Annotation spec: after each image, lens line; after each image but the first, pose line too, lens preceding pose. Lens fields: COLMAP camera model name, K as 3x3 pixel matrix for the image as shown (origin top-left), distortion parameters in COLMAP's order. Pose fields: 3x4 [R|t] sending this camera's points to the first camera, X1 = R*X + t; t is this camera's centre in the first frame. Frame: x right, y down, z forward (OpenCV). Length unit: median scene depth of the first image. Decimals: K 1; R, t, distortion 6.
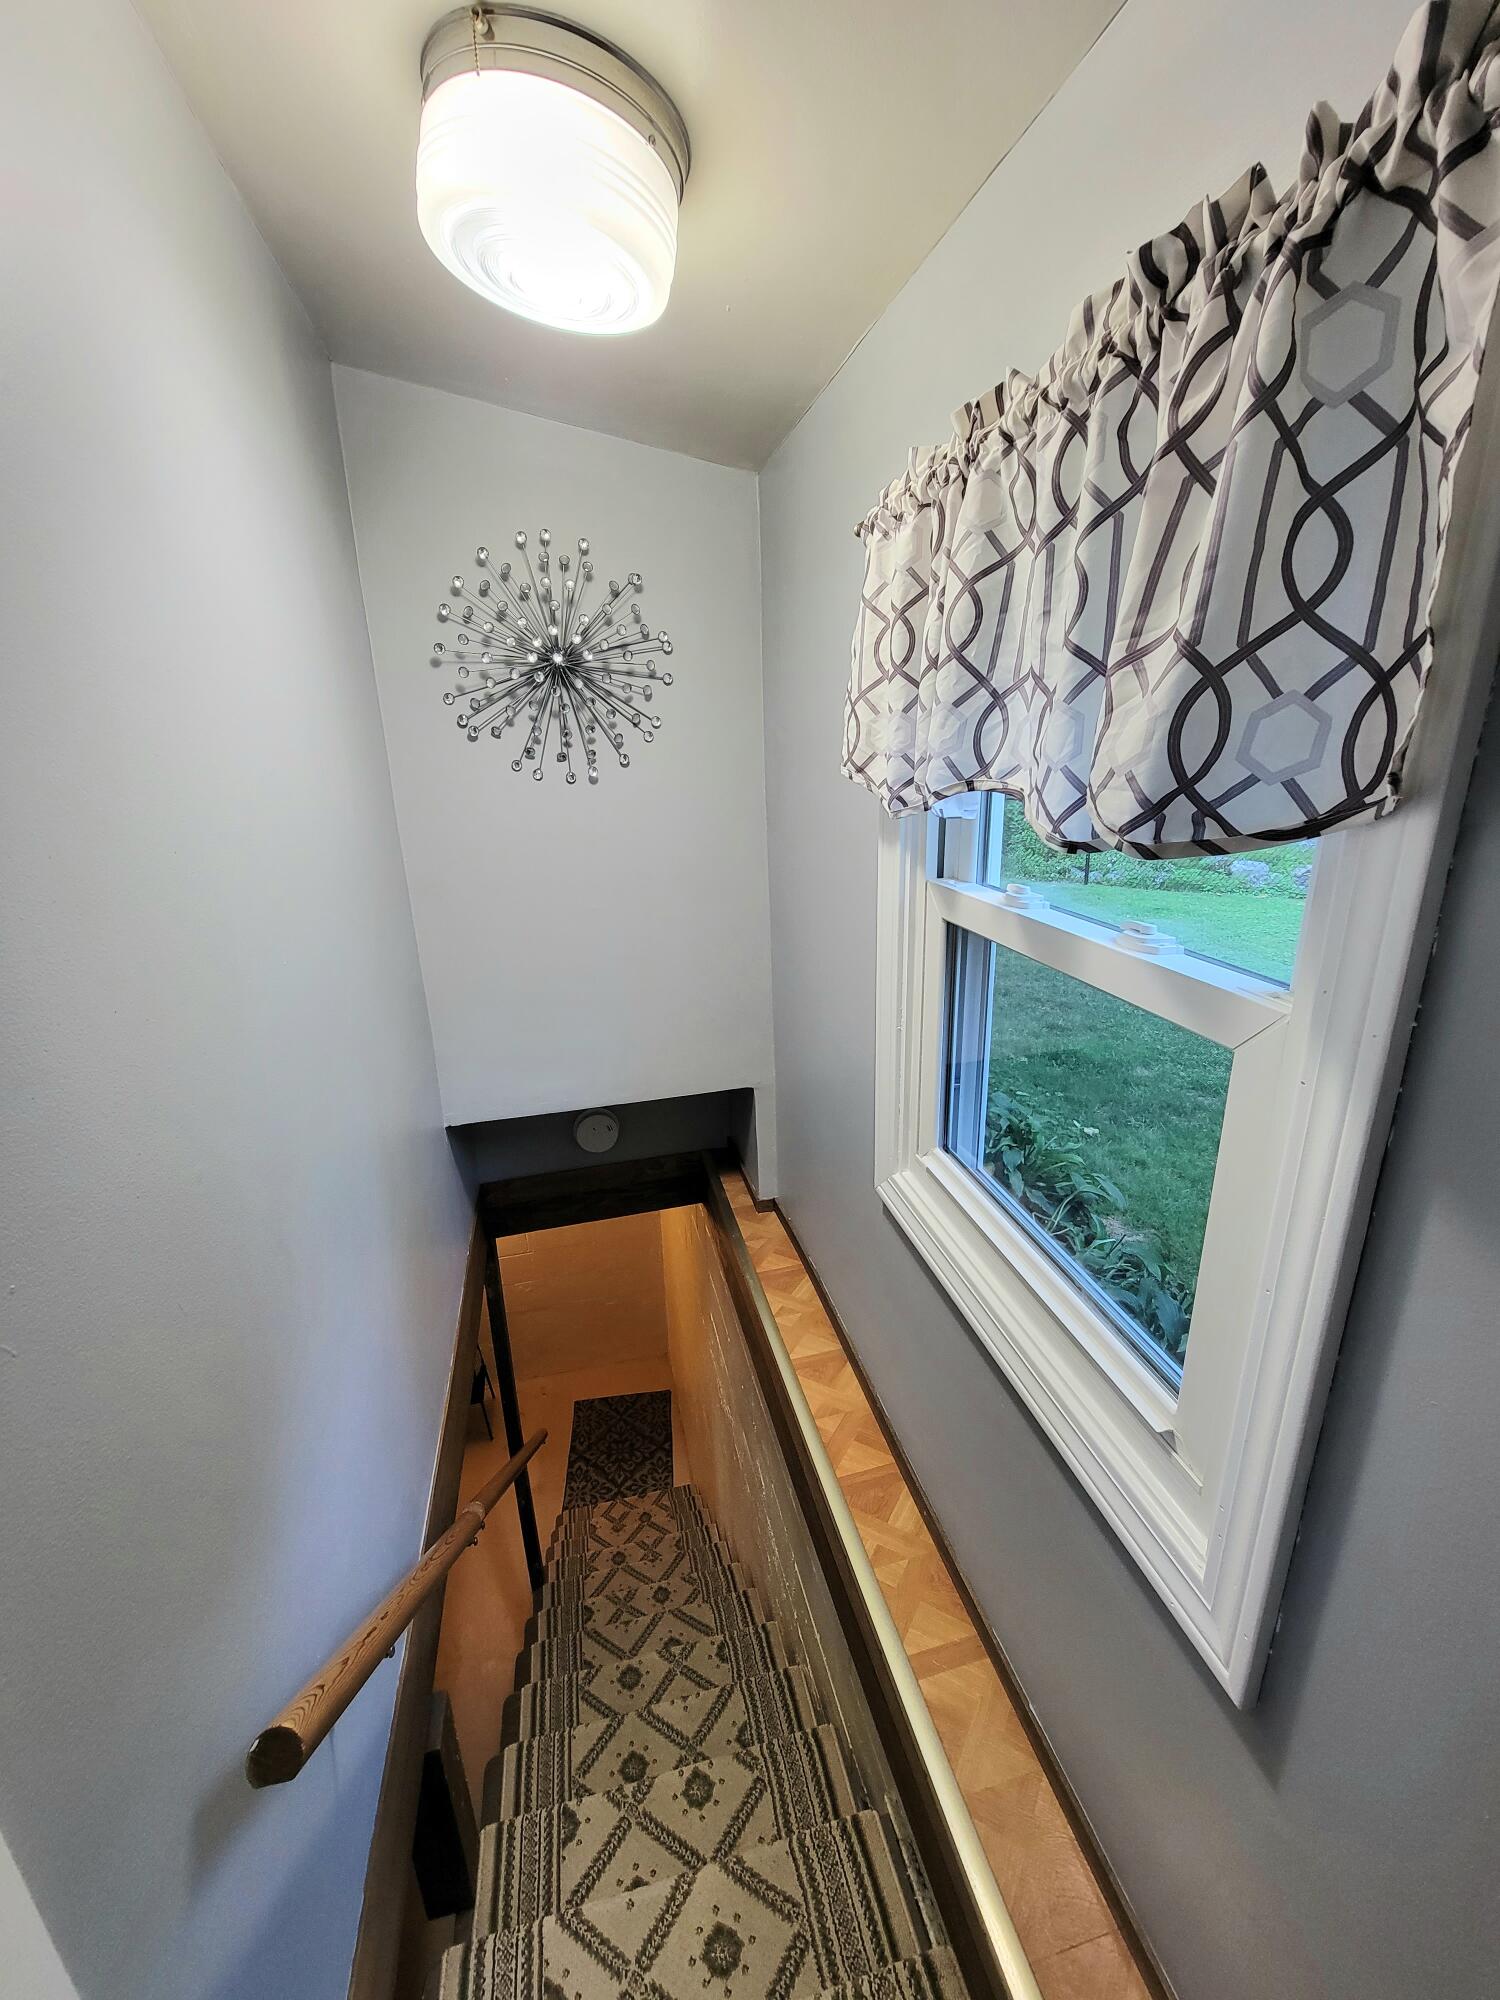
lens RADIAL K [[813.8, 0, 750.0], [0, 813.8, 1000.0], [0, 0, 1]] dist [-0.002420, 0.000111]
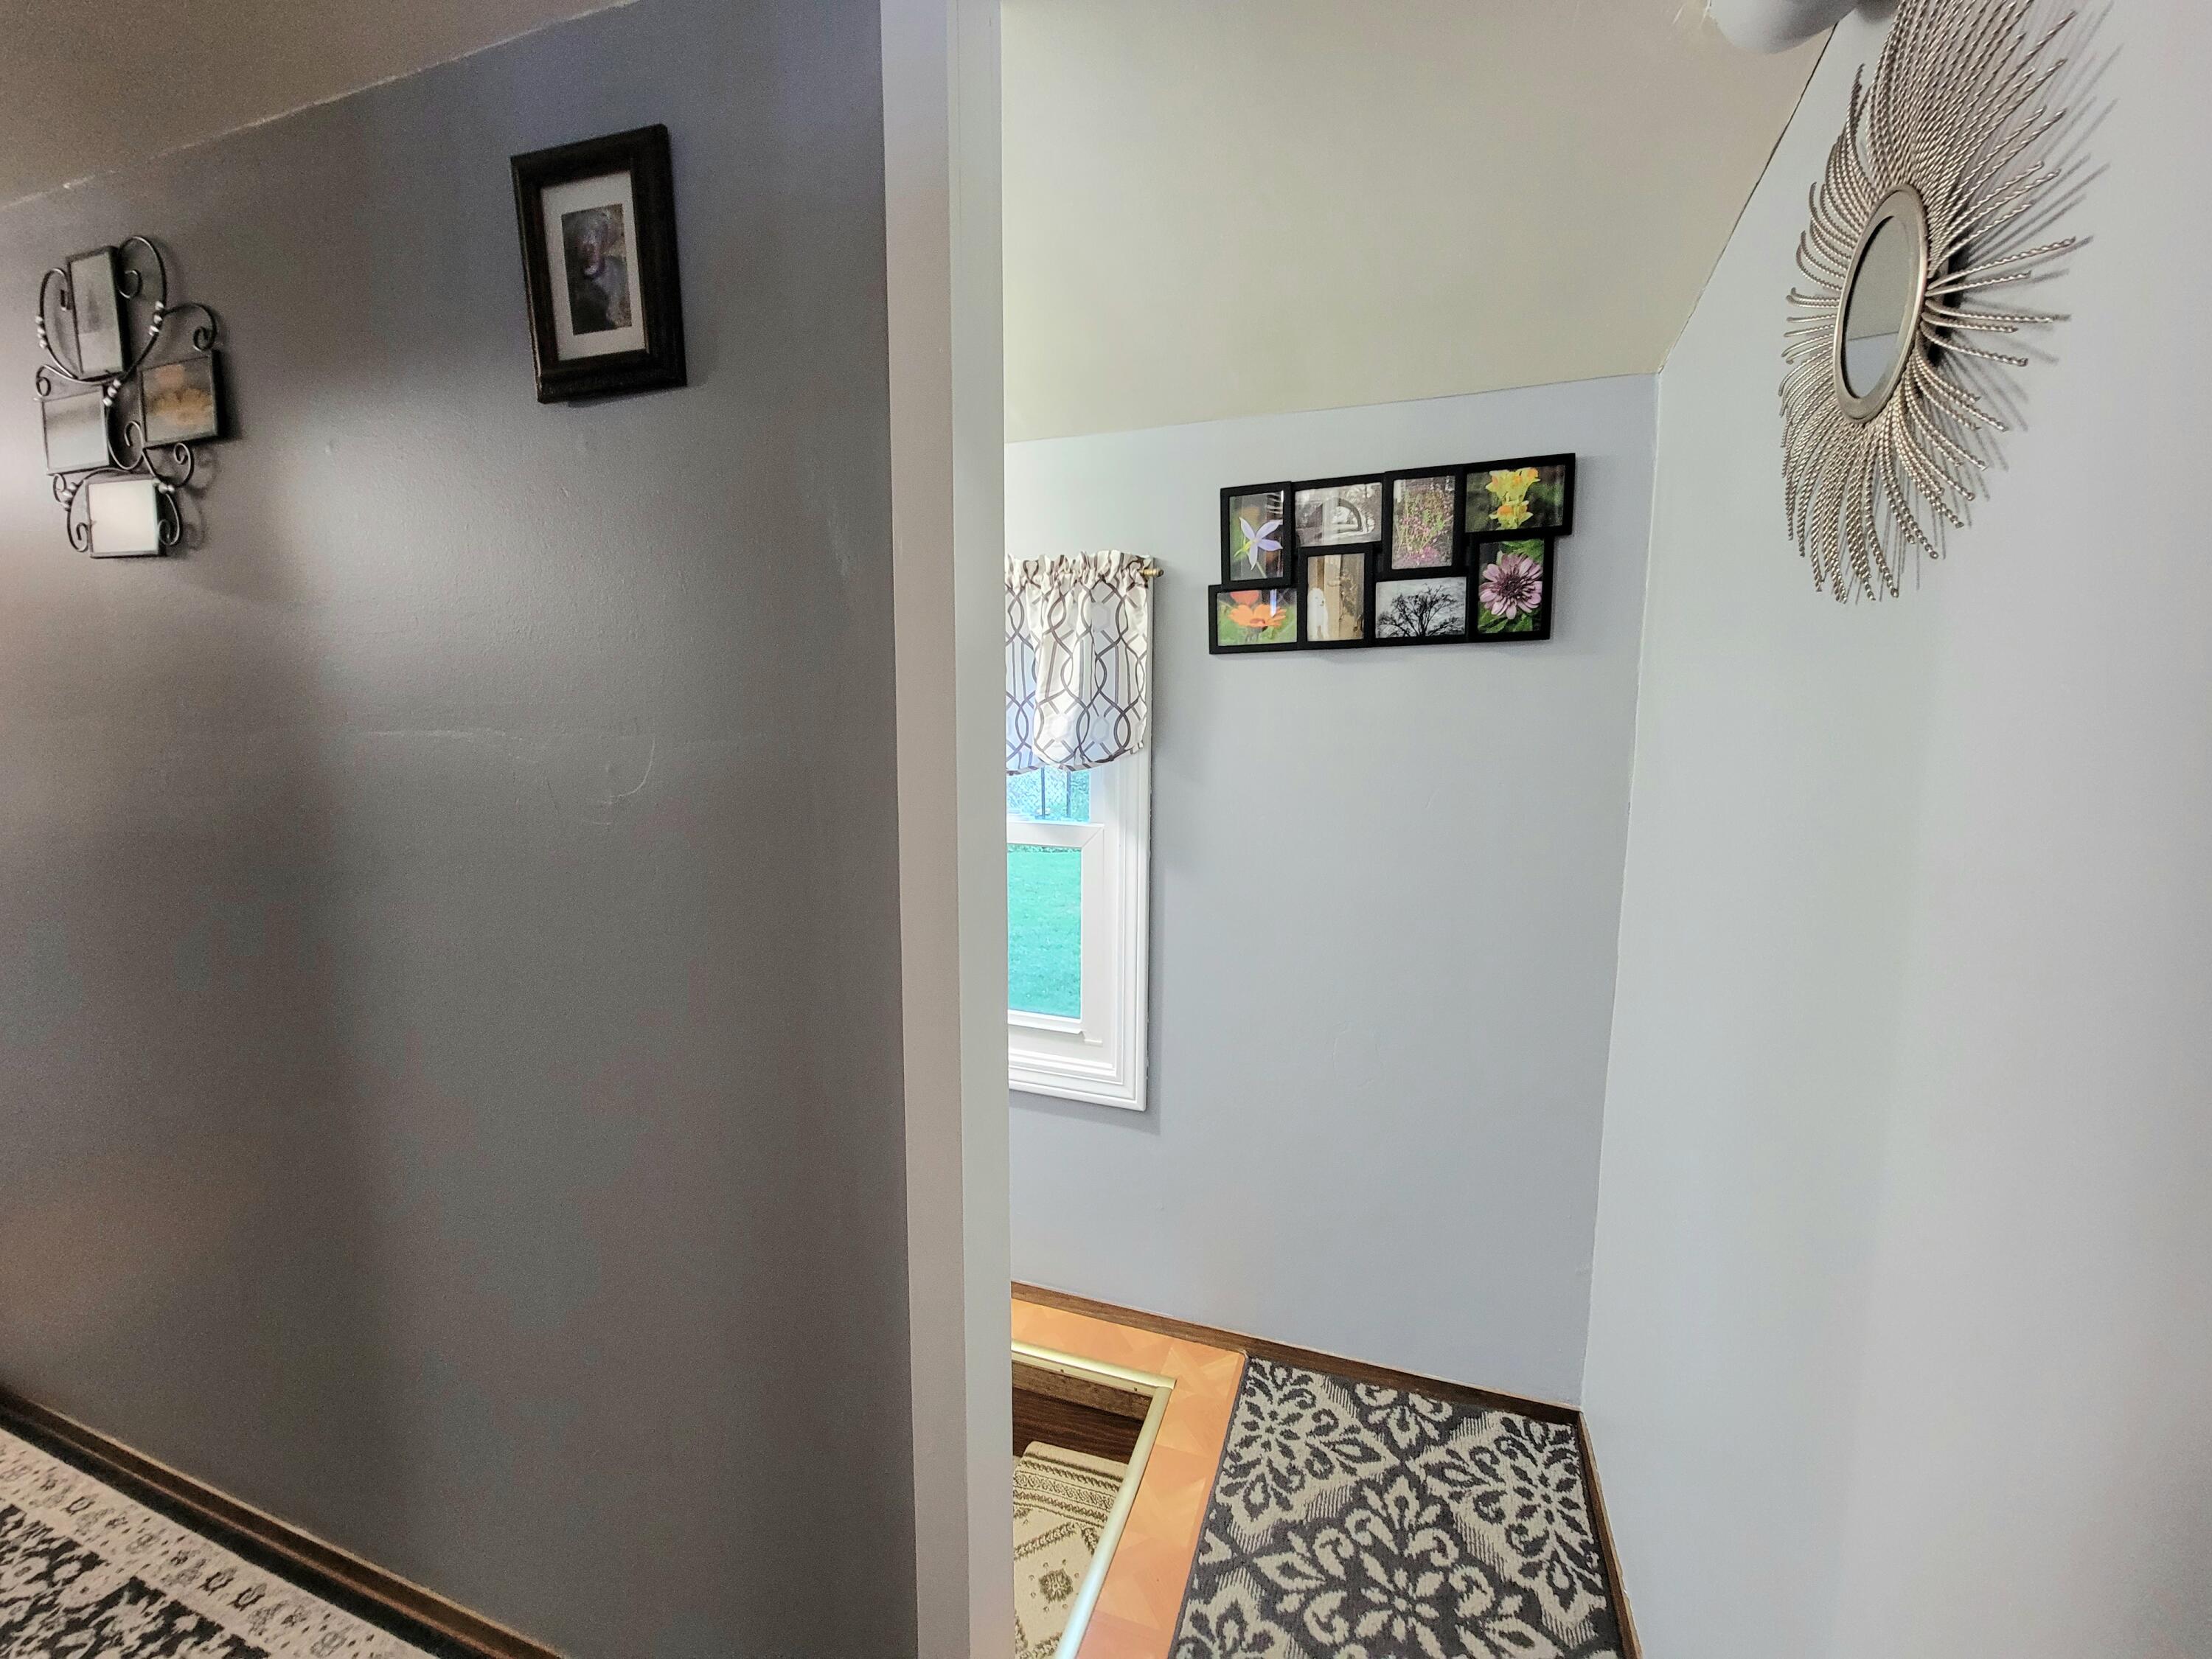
lens RADIAL K [[900.0, 0, 1106.0], [0, 900.0, 829.5], [0, 0, 1]] dist [-0.002420, 0.000111]
pose [[0.541628, -0.069413, 0.837748, -2.199612], [0.243412, 0.966841, -0.077263, 0.303955], [-0.804606, 0.245766, 0.540564, -0.739456]]
